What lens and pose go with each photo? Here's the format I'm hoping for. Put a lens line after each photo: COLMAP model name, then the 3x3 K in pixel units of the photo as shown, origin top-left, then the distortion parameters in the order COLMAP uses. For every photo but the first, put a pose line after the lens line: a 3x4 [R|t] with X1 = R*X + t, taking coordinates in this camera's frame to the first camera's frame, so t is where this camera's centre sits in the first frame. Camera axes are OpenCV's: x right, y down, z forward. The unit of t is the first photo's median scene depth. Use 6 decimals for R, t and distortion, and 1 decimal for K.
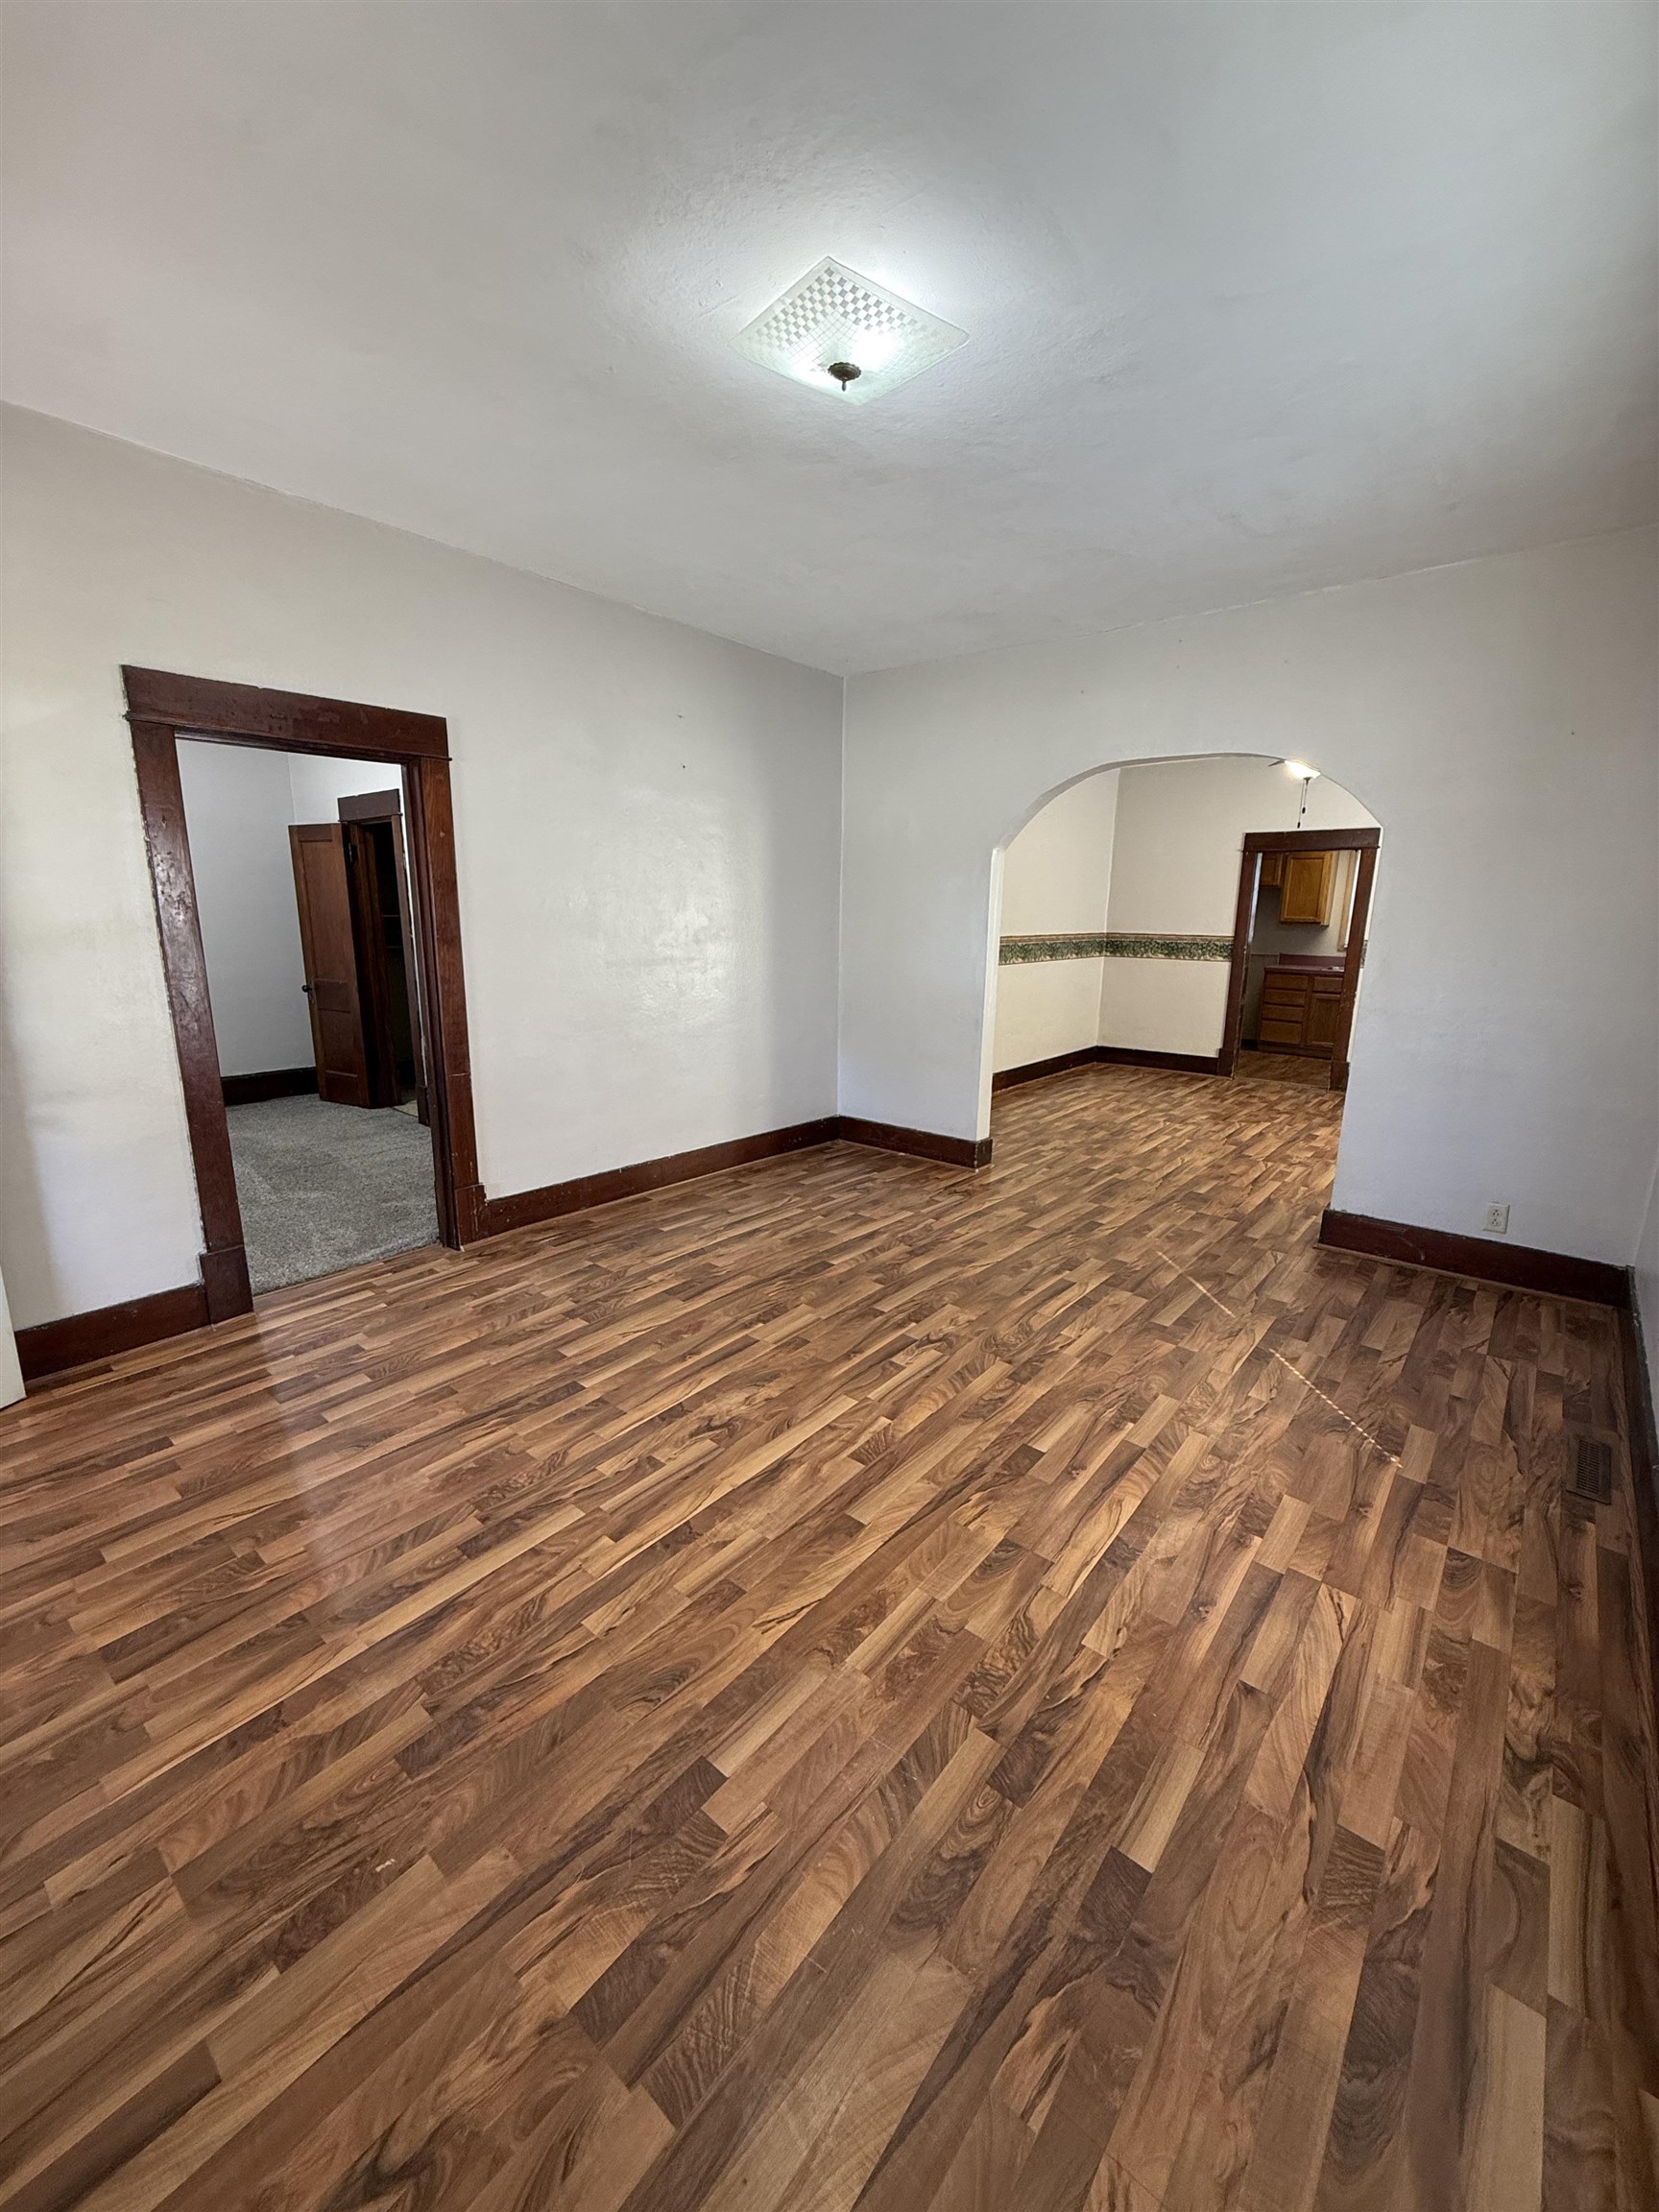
lens RADIAL K [[879.9, 0, 829.5], [0, 879.9, 1106.0], [0, 0, 1]] dist [-0.000078, 0.000281]
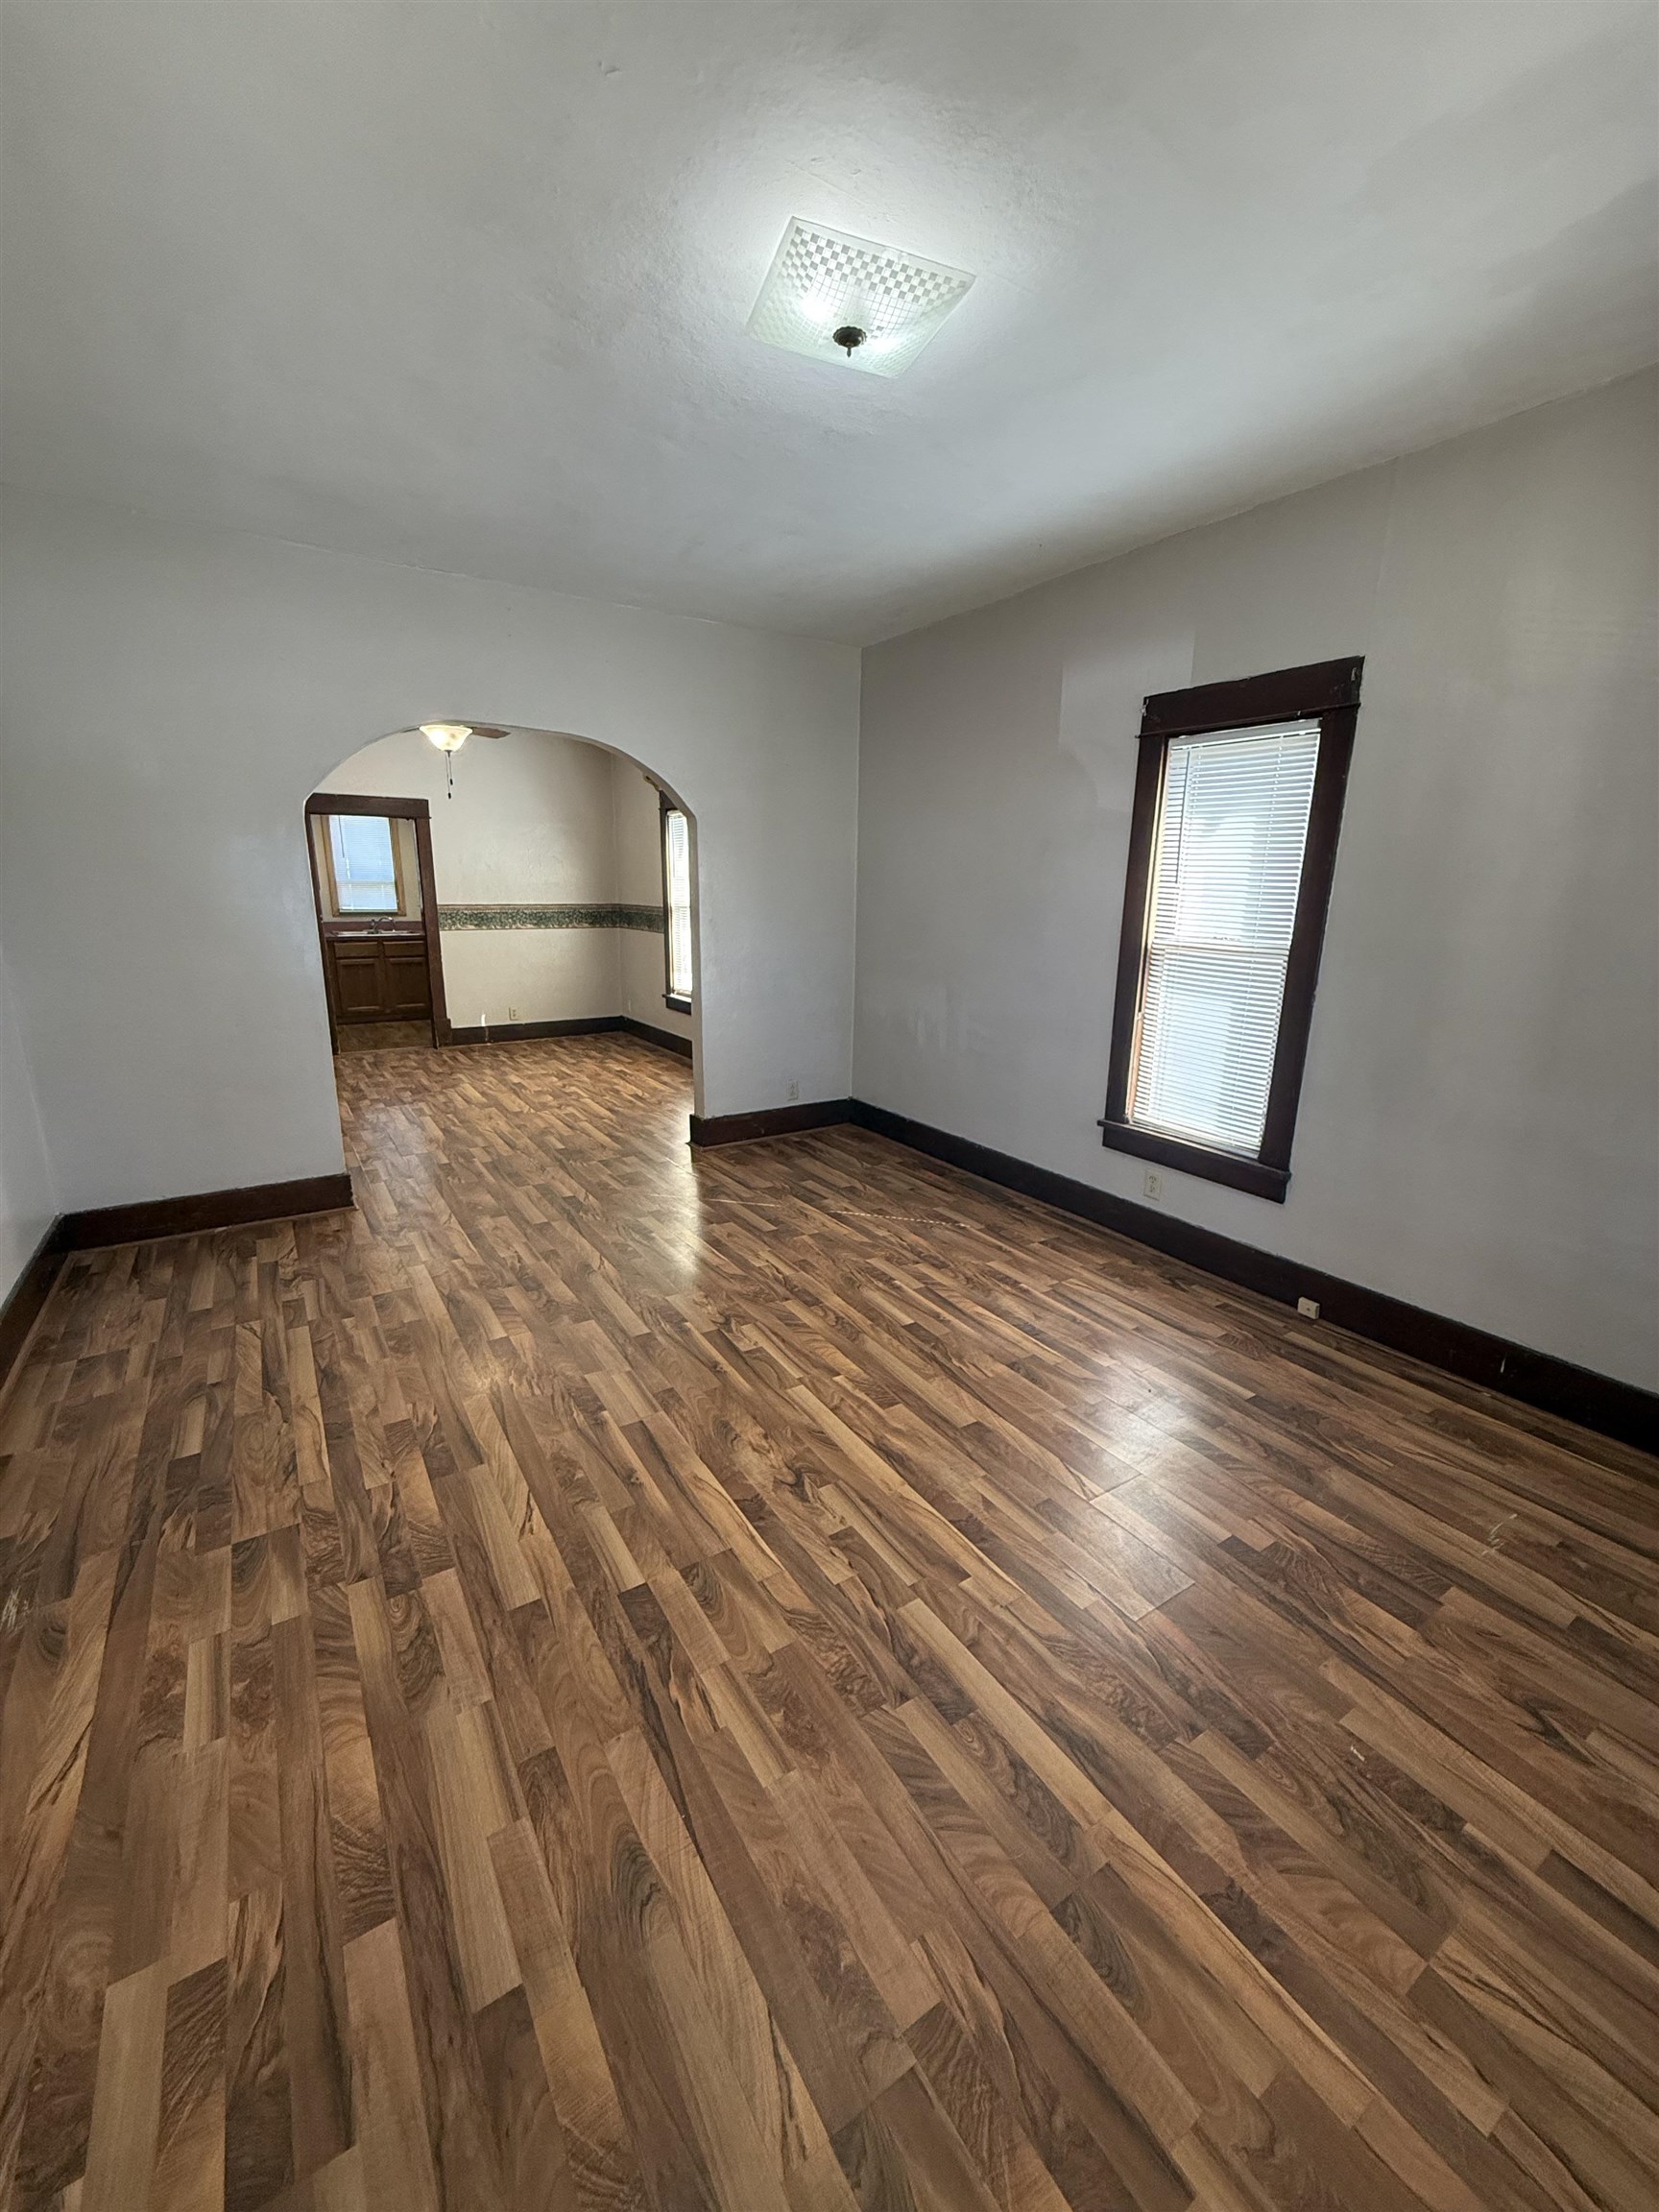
lens RADIAL K [[879.9, 0, 829.5], [0, 879.9, 1106.0], [0, 0, 1]] dist [-0.000078, 0.000281]
pose [[0.302835, -0.241568, 0.921920, -0.739516], [0.201138, 0.961754, 0.185936, -0.136644], [-0.931576, 0.129125, 0.339841, 0.542374]]
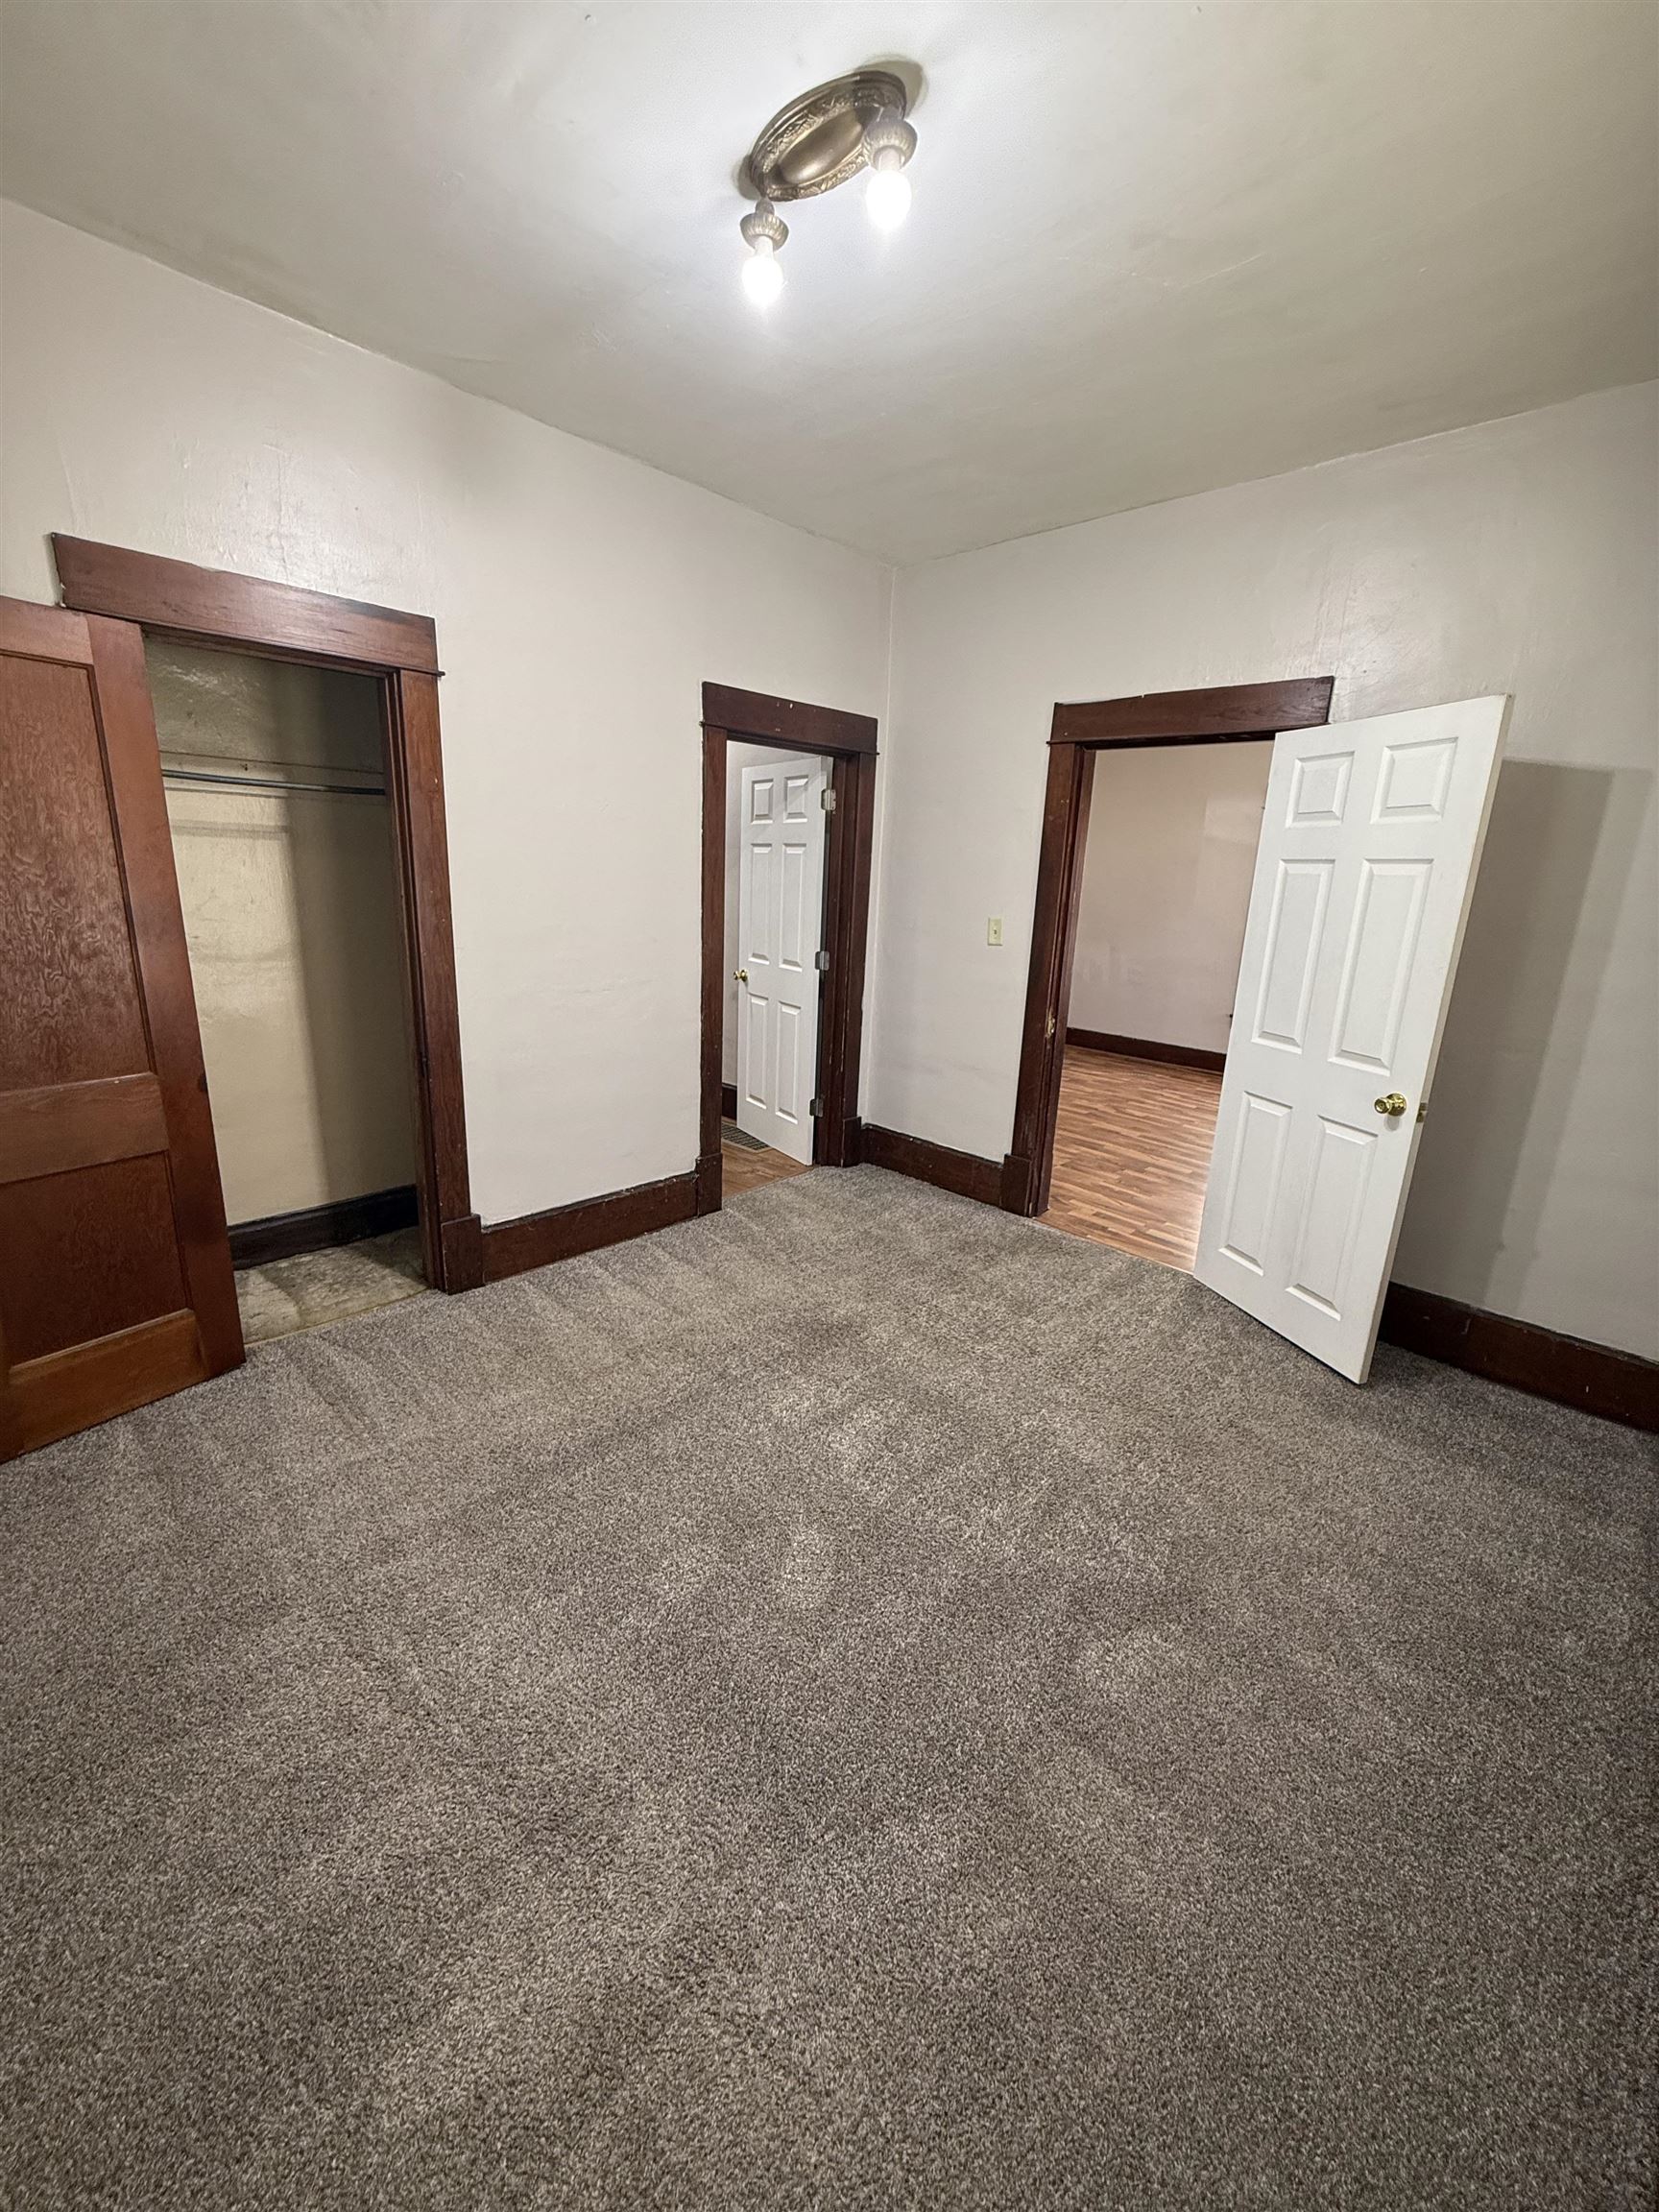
lens RADIAL K [[879.9, 0, 829.5], [0, 879.9, 1106.0], [0, 0, 1]] dist [-0.000078, 0.000281]
pose [[0.077833, -0.274832, 0.958337, -1.897977], [0.188230, 0.948016, 0.256584, -0.380118], [-0.979036, 0.160417, 0.125519, 1.442532]]
